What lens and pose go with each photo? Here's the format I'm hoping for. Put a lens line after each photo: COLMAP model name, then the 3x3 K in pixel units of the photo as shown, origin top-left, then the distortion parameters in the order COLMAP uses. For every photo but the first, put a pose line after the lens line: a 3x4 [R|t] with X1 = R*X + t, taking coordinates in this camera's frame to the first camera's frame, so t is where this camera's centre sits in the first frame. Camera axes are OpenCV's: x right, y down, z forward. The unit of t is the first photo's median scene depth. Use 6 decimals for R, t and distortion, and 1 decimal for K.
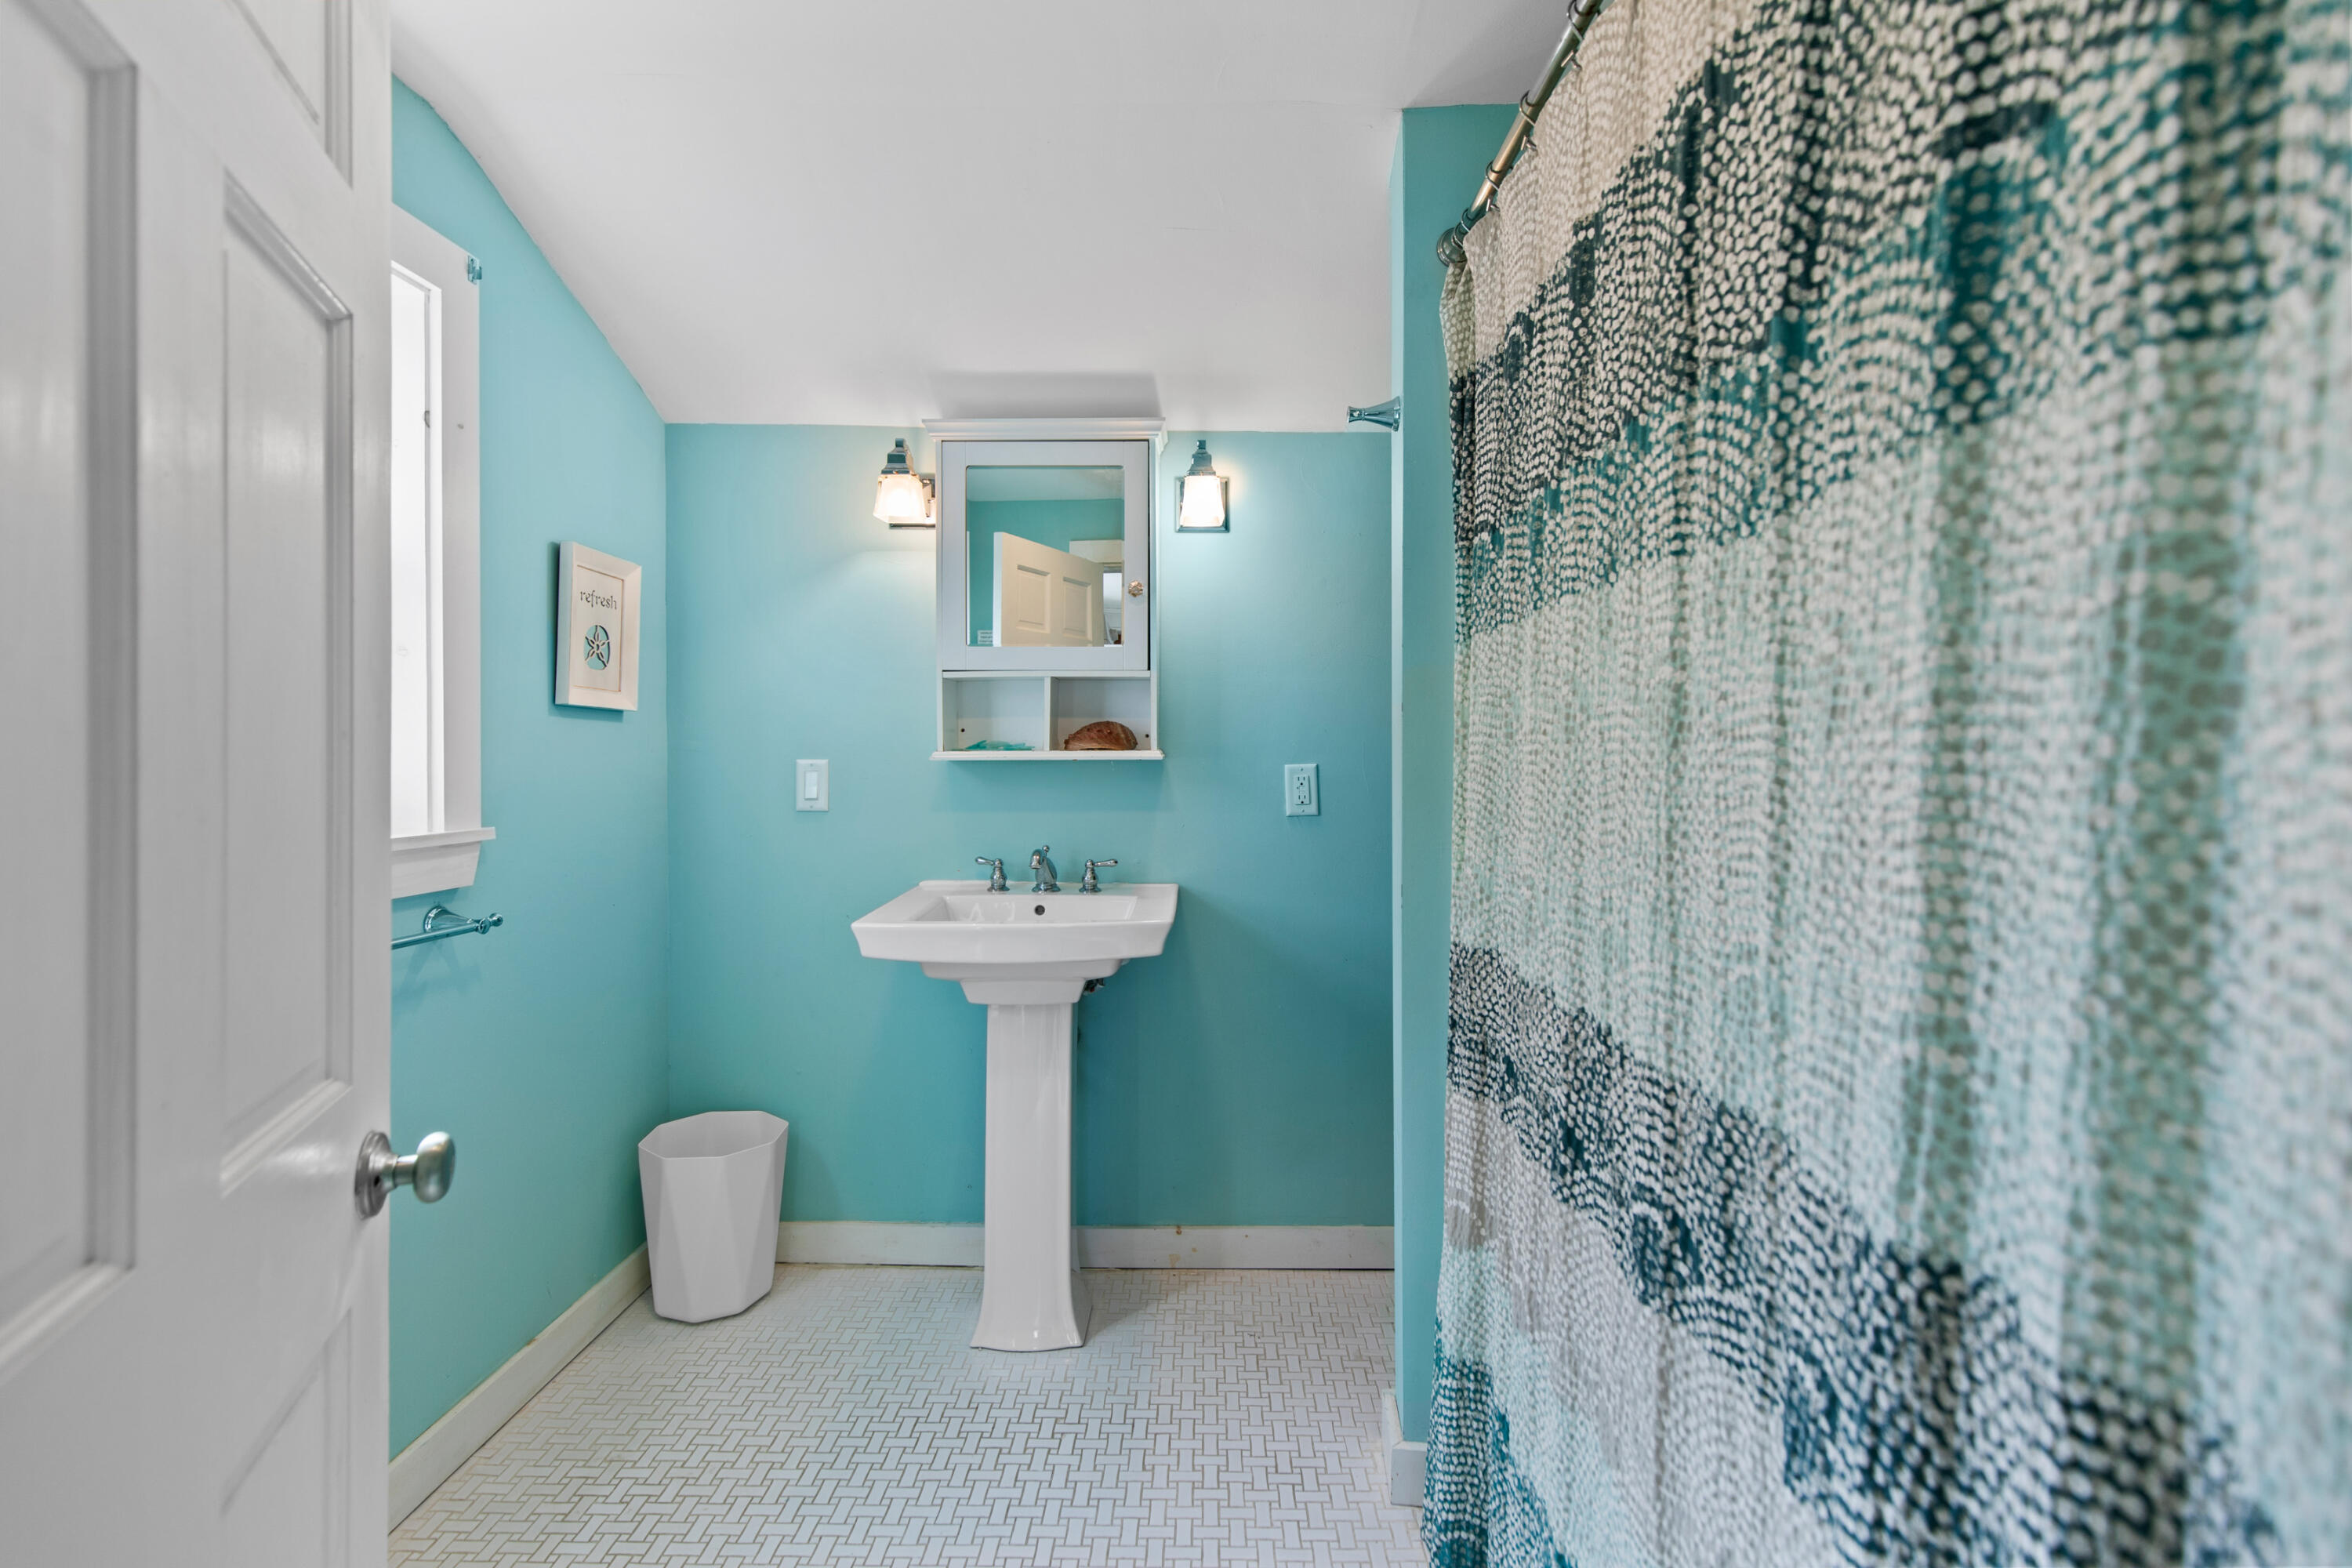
lens RADIAL K [[1058.3, 0, 1181.2], [0, 1058.3, 764.5], [0, 0, 1]] dist [0.007619, -0.002676]
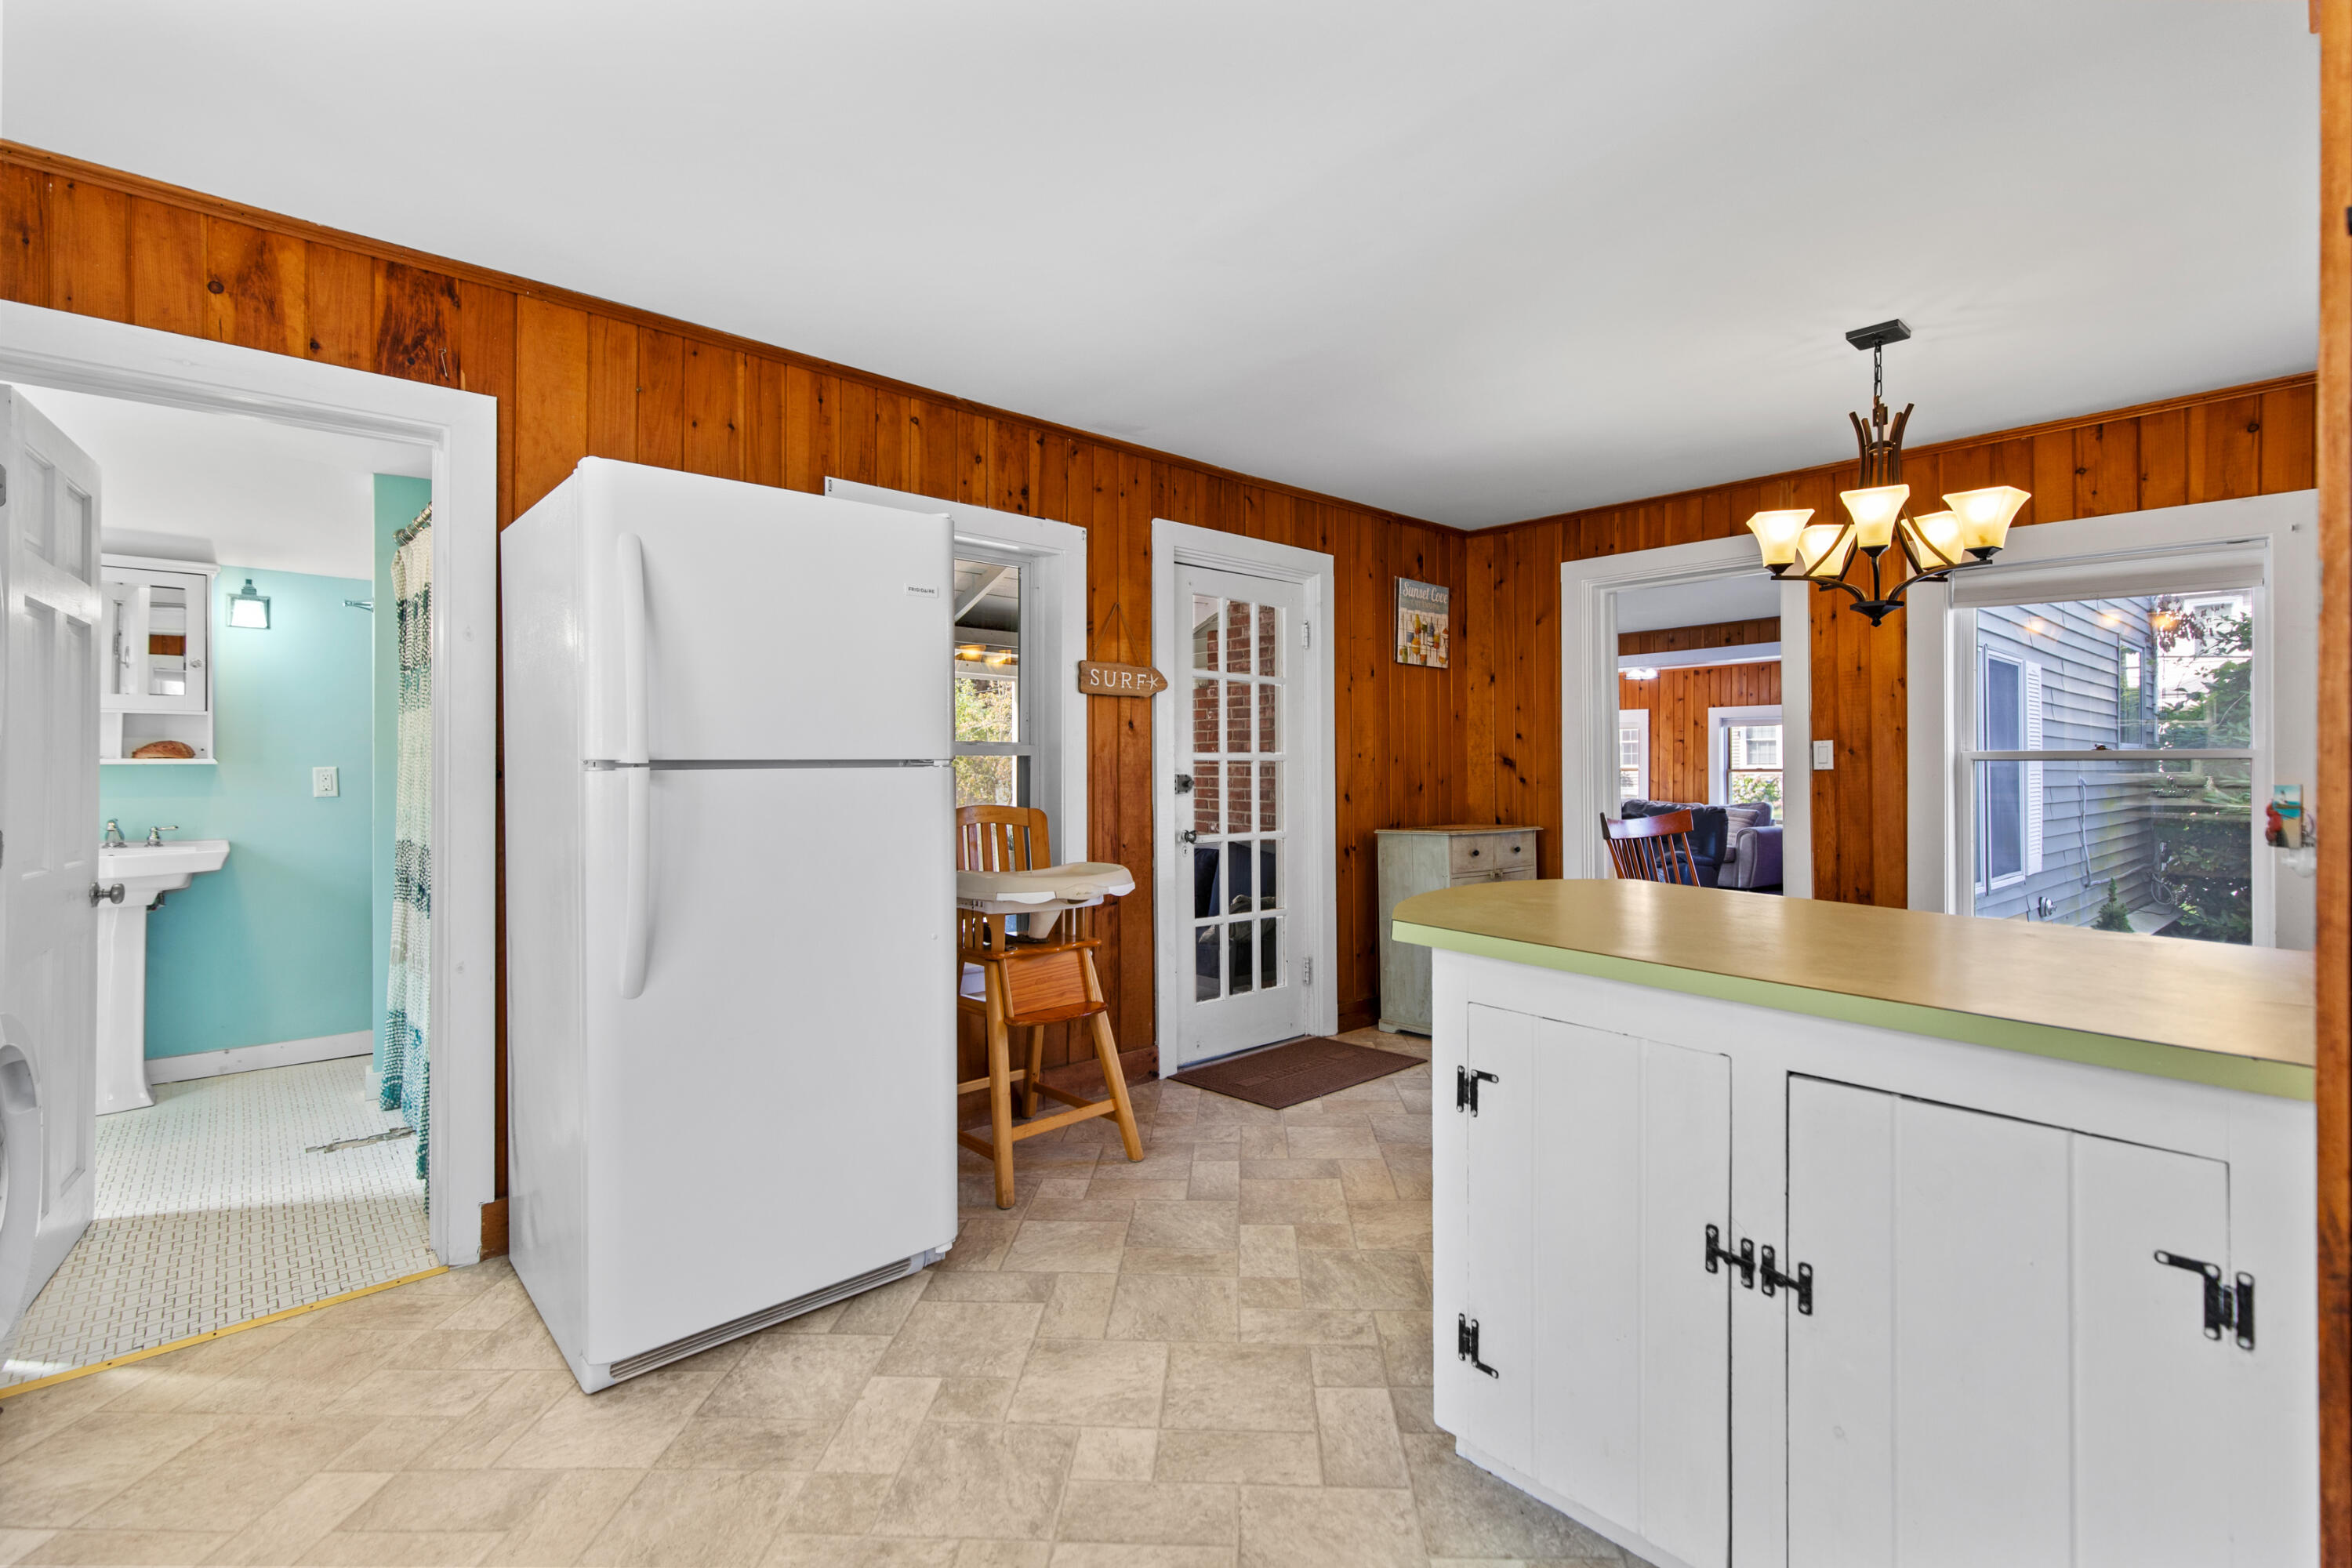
lens RADIAL K [[1058.3, 0, 1179.2], [0, 1058.3, 768.7], [0, 0, 1]] dist [0.007619, -0.002676]
pose [[0.726634, -0.001387, 0.687023, -0.067248], [0.001266, 0.999999, 0.000679, 0.003208], [-0.687023, 0.000376, 0.726635, -1.286732]]
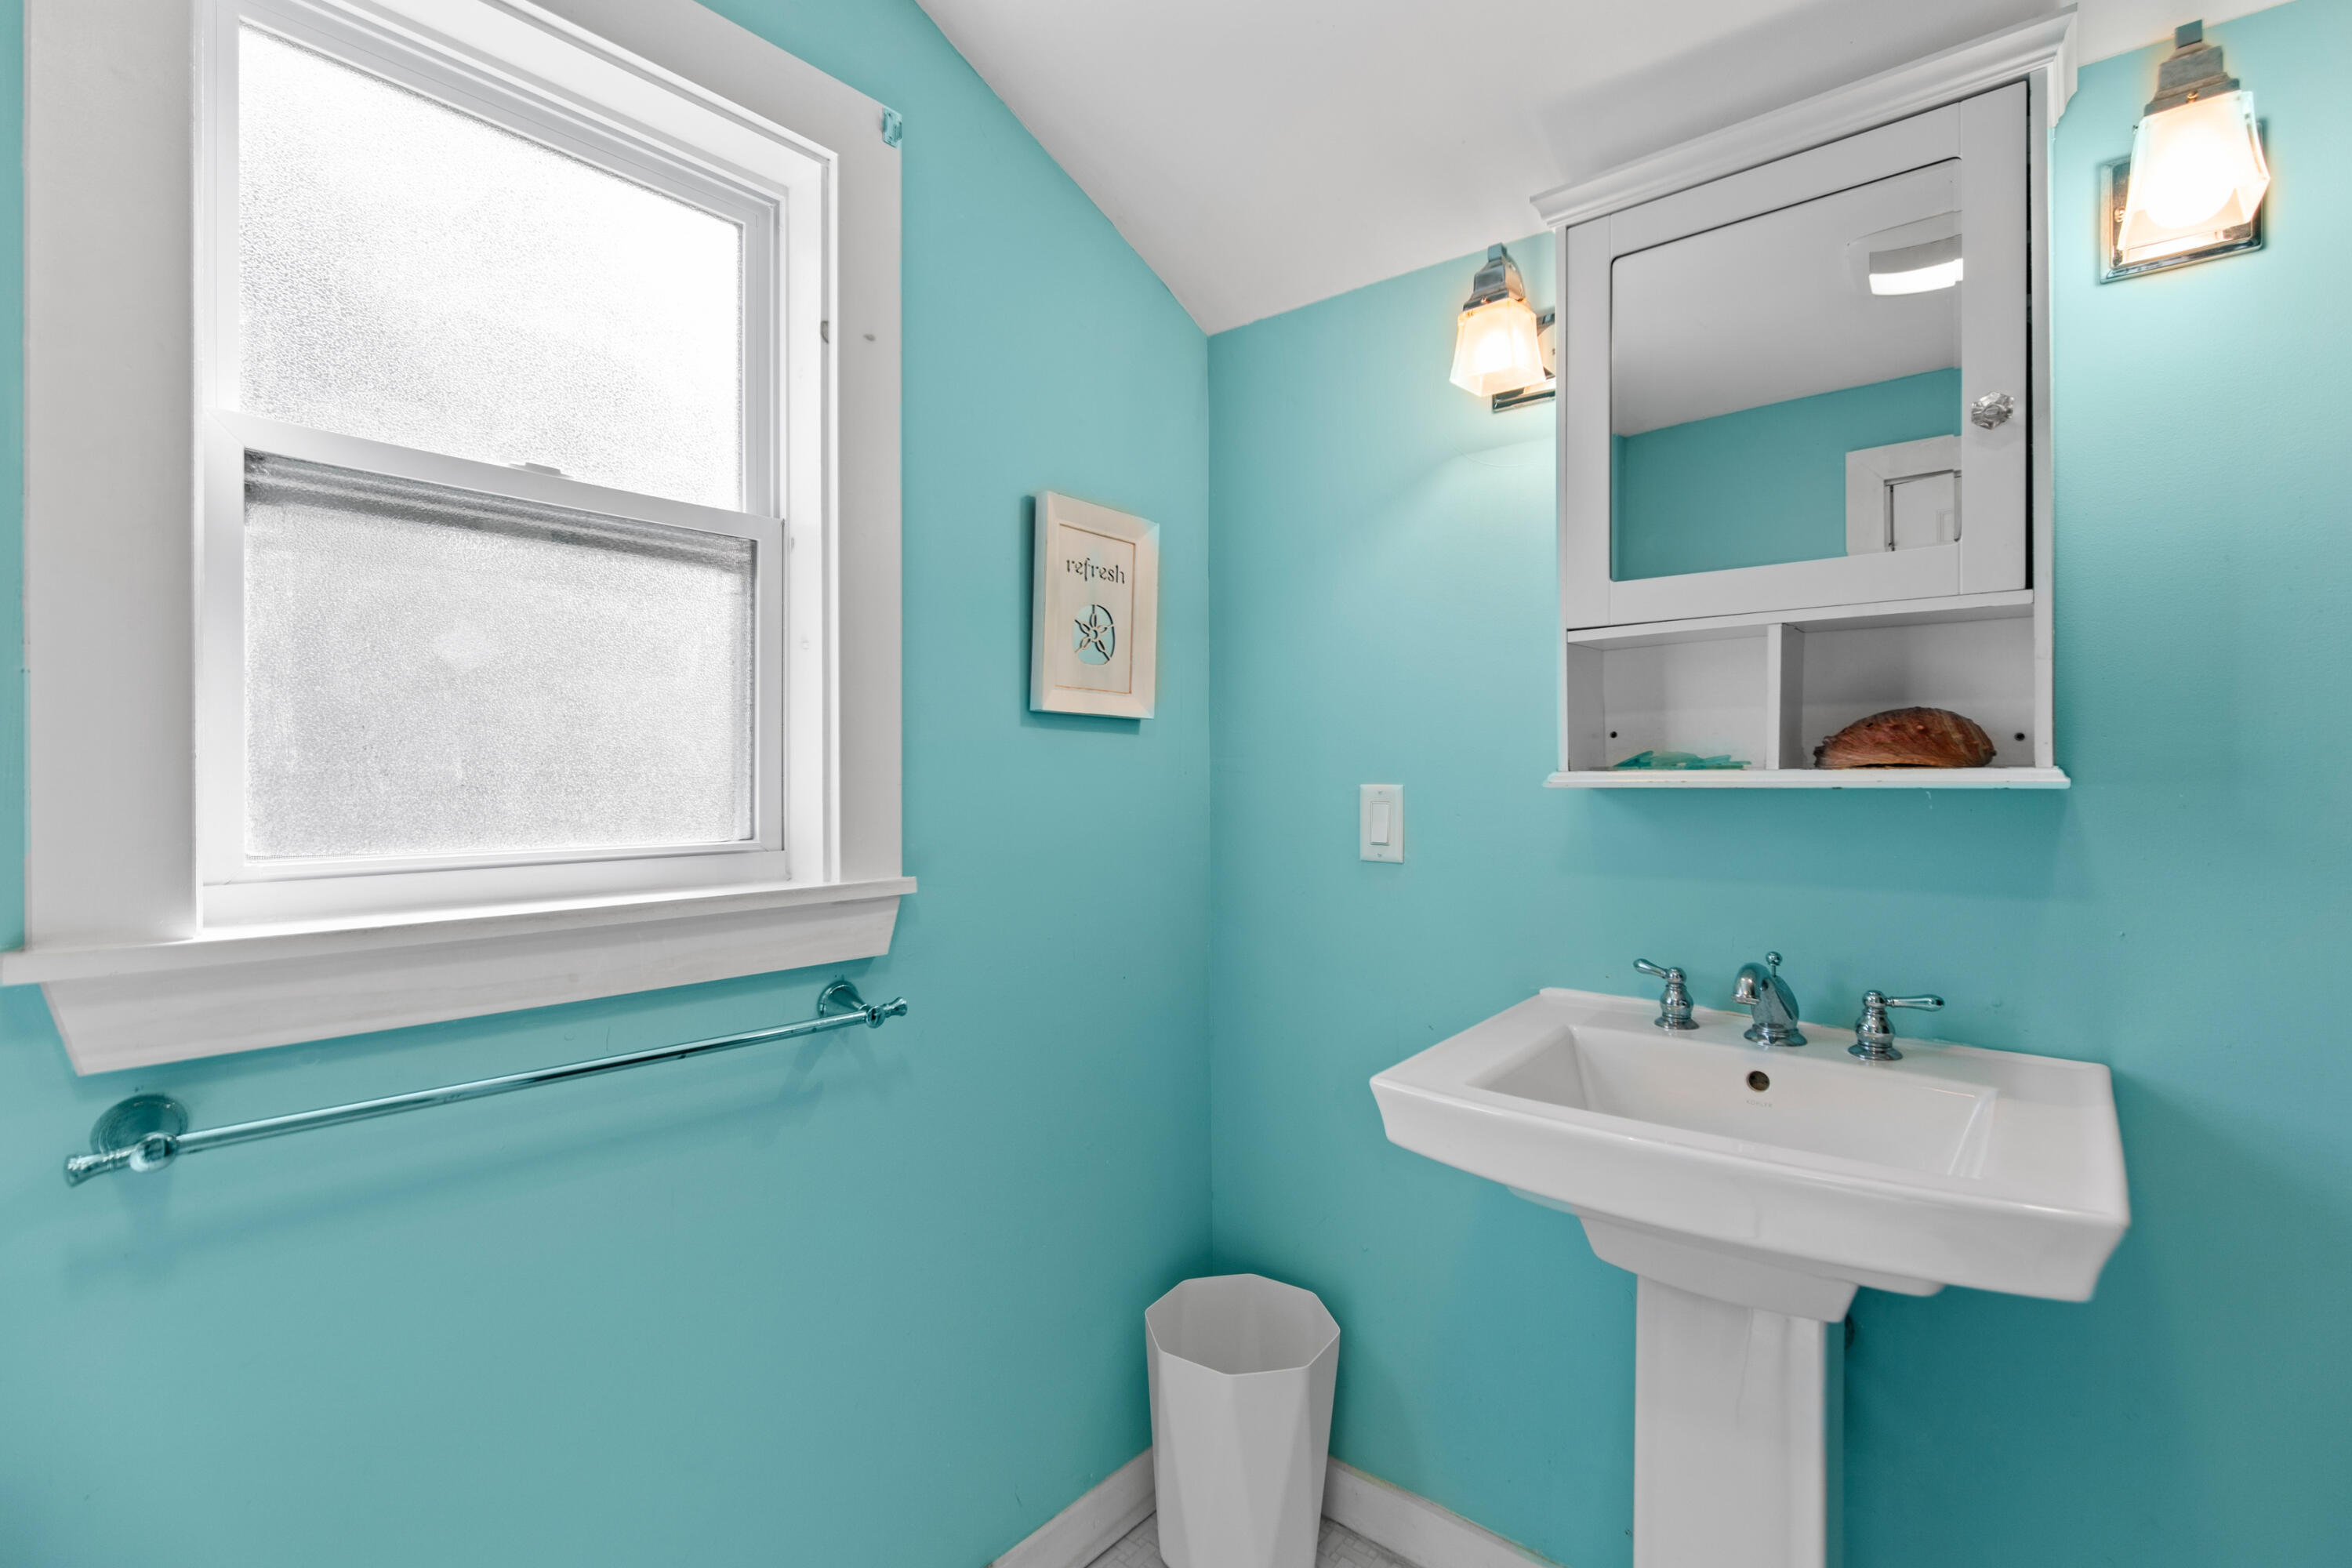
lens RADIAL K [[1058.3, 0, 1197.2], [0, 1058.3, 772.3], [0, 0, 1]] dist [0.007619, -0.002676]
pose [[0.789358, -0.002719, -0.613927, -0.033043], [-0.003556, 0.999953, -0.009000, -0.006404], [0.613923, 0.009287, 0.789311, 0.436749]]
